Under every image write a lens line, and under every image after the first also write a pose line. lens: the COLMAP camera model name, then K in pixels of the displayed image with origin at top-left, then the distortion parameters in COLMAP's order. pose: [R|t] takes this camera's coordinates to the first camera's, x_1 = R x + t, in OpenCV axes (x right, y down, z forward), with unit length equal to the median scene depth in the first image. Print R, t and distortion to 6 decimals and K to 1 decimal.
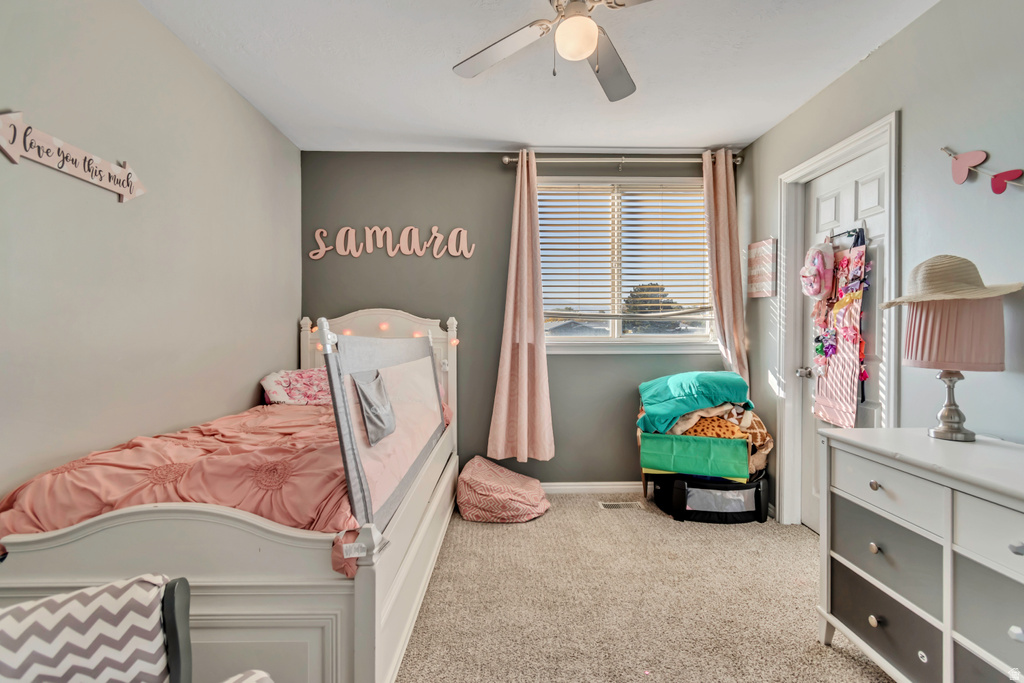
lens RADIAL K [[455.5, 0, 513.3], [0, 455.5, 342.0], [0, 0, 1]] dist [0.000988, -0.000292]
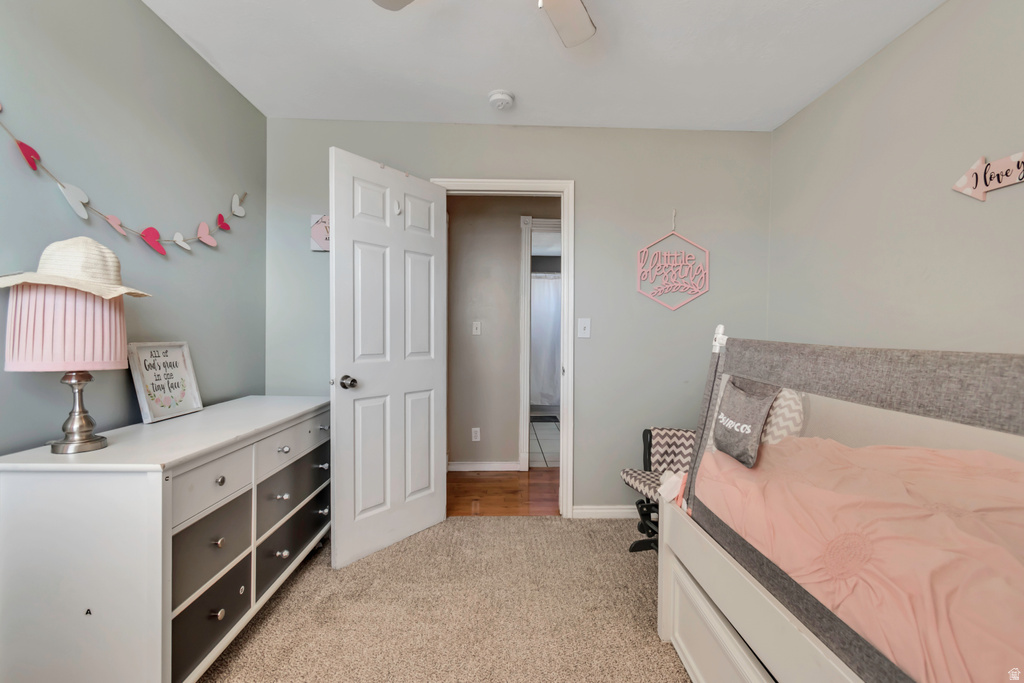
lens RADIAL K [[455.5, 0, 513.3], [0, 455.5, 342.0], [0, 0, 1]] dist [0.000988, -0.000292]
pose [[-0.999871, -0.010158, -0.012407, 0.158624], [-0.010535, 0.999472, 0.030736, -0.038328], [0.012088, 0.030863, -0.999451, 2.086427]]
